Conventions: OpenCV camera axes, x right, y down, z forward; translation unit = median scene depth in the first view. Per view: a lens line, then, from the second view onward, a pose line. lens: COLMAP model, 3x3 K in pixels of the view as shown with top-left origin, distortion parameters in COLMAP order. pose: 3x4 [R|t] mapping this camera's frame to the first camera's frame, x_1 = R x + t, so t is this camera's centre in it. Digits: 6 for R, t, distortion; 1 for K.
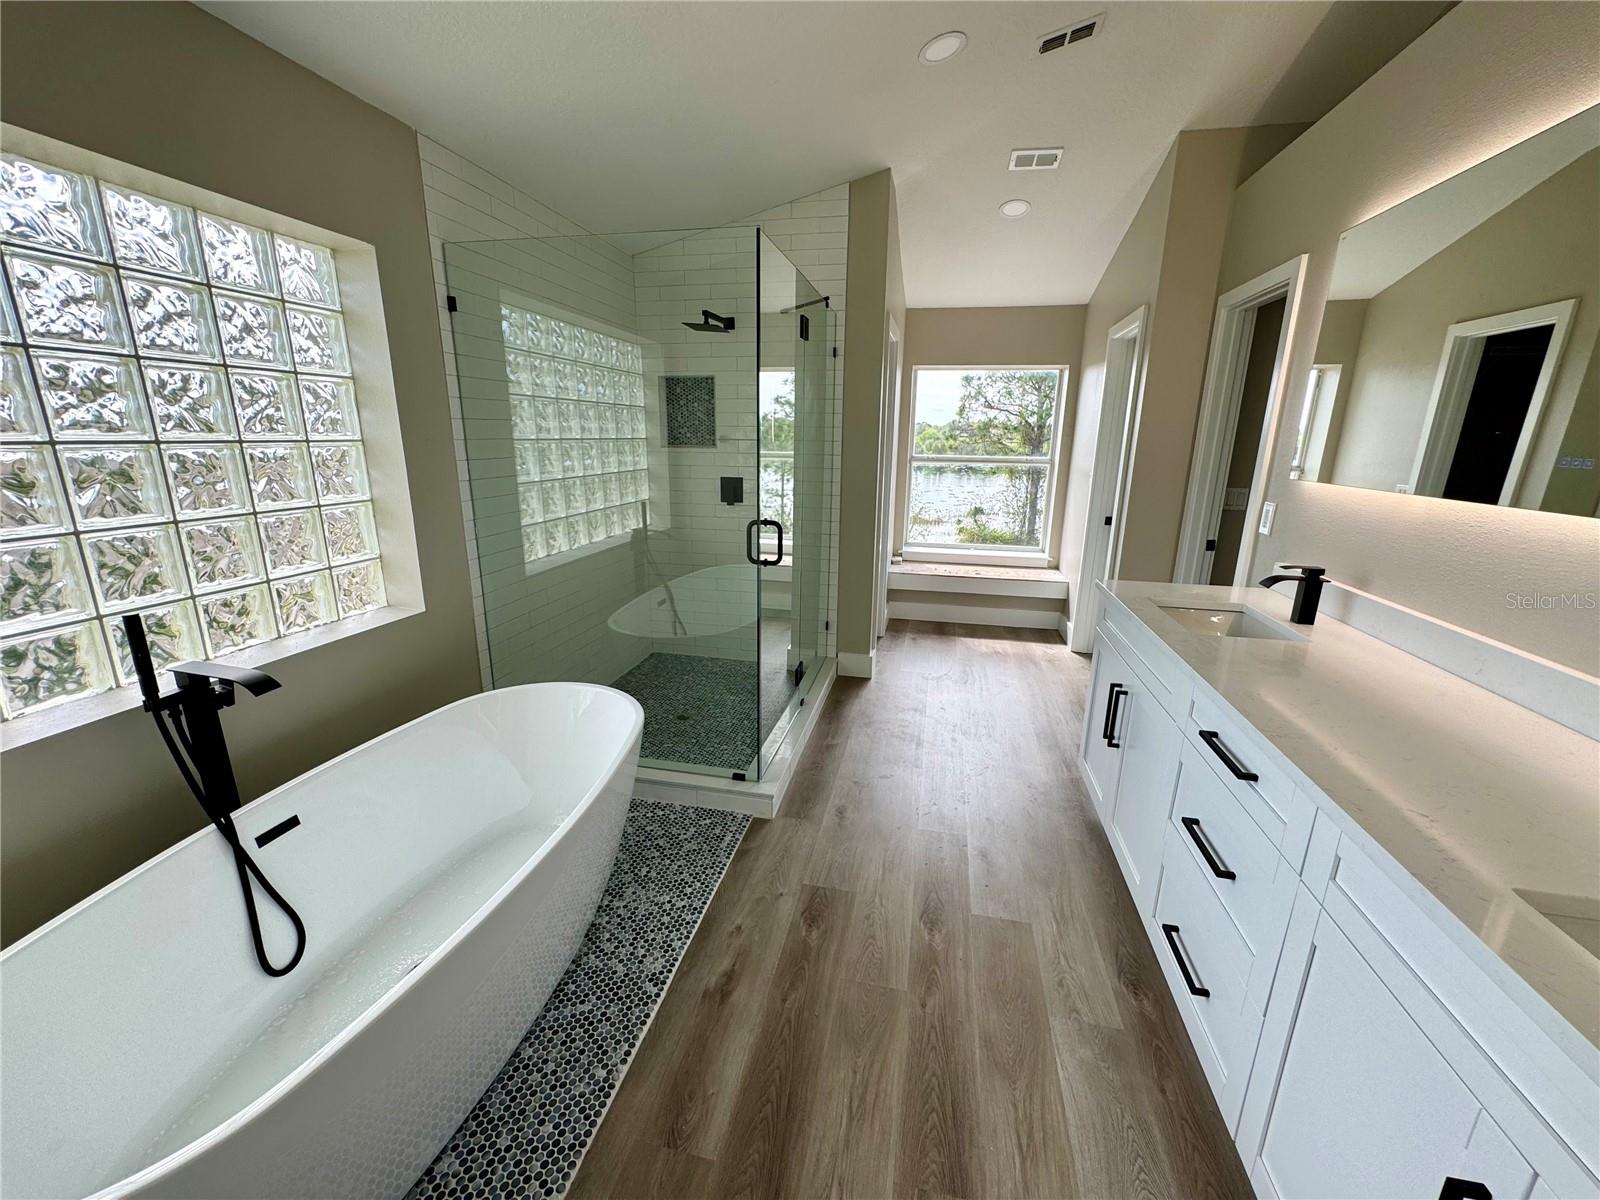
lens RADIAL K [[637.3, 0, 802.4], [0, 637.3, 600.7], [0, 0, 1]] dist [-0.001753, 0.000238]
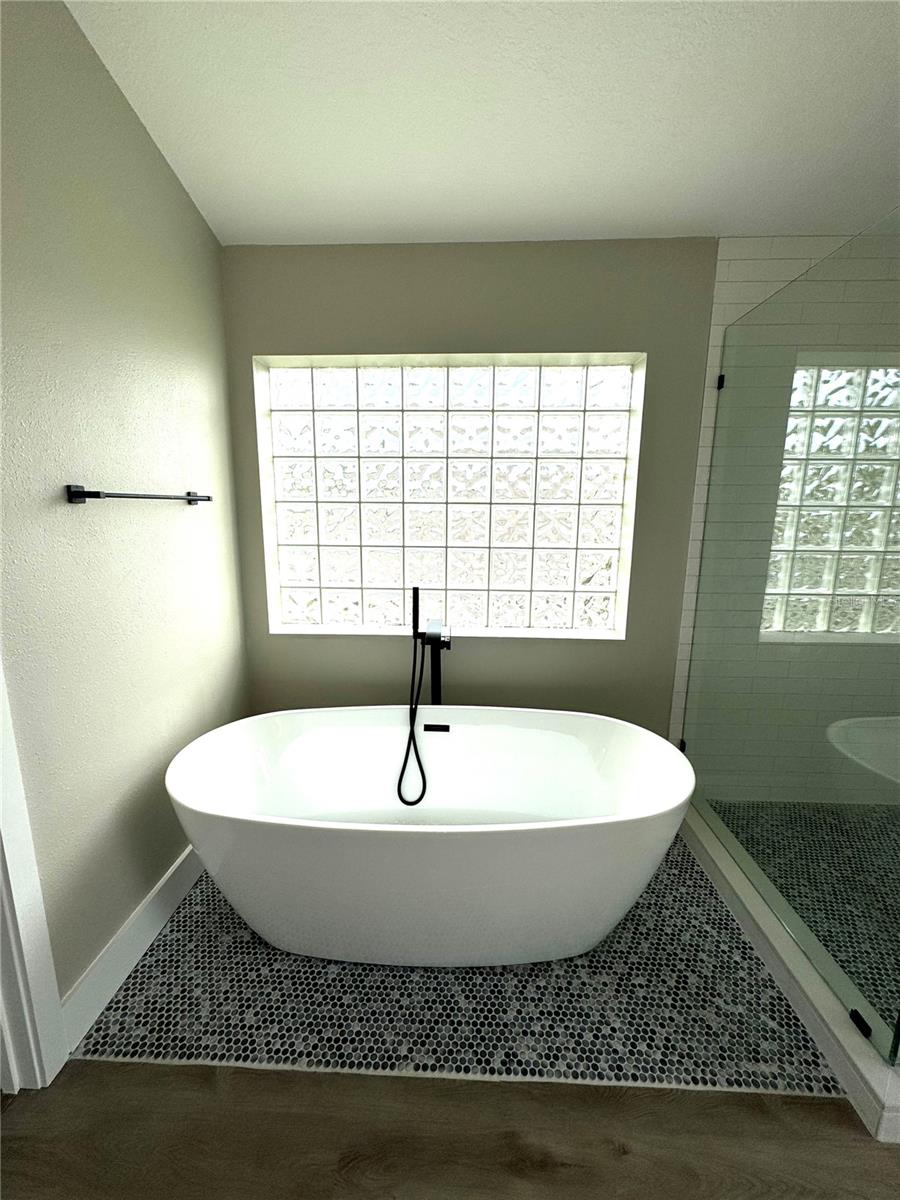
lens RADIAL K [[477.9, 0, 446.2], [0, 477.9, 600.3], [0, 0, 1]] dist [-0.001753, 0.000238]
pose [[0.168536, 0.171350, -0.970688, 0.305957], [-0.251846, 0.959574, 0.125661, -0.112306], [0.952979, 0.223285, 0.204877, 0.594971]]
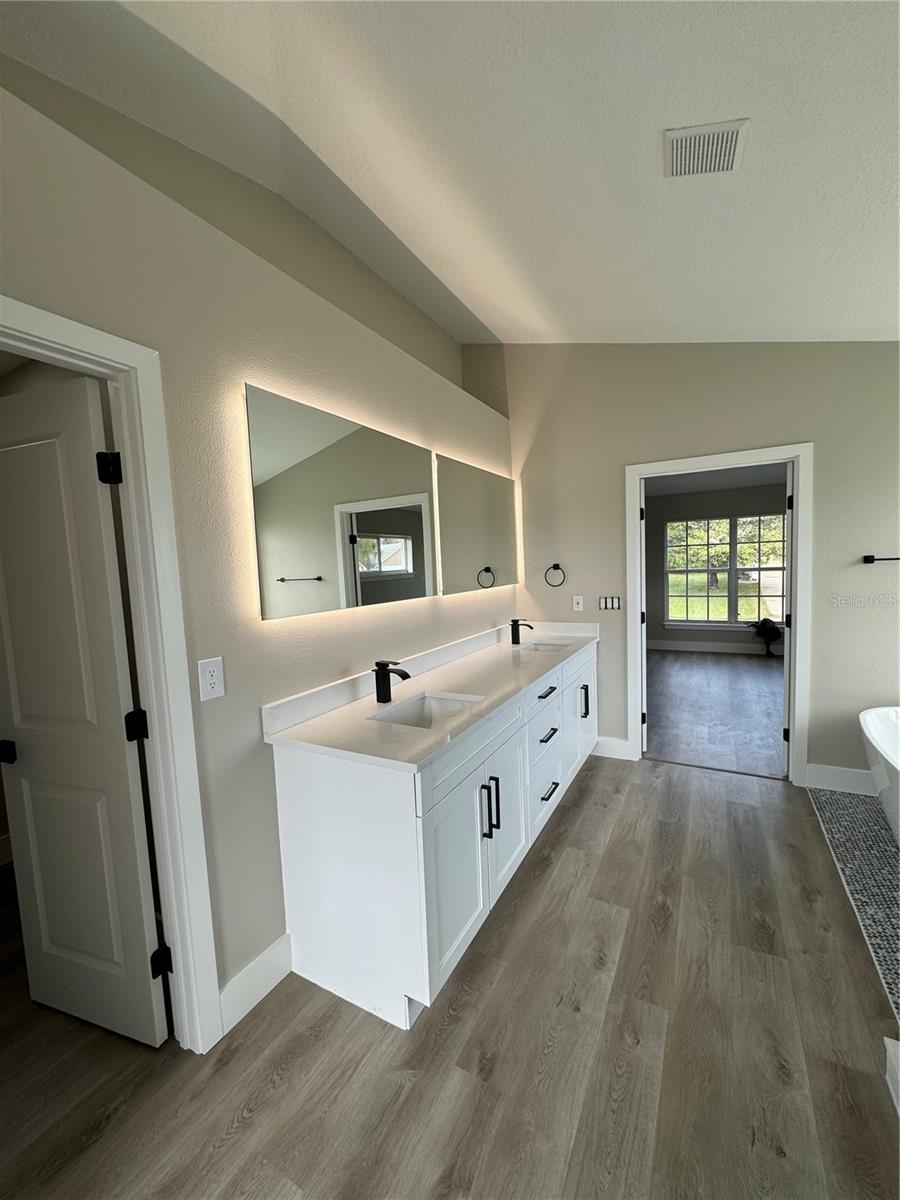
lens RADIAL K [[477.9, 0, 452.7], [0, 477.9, 606.4], [0, 0, 1]] dist [-0.001753, 0.000238]
pose [[-0.957415, 0.003804, 0.288692, 0.366394], [0.101117, 0.941001, 0.322943, -0.524850], [-0.270431, 0.338382, -0.901313, 1.985490]]
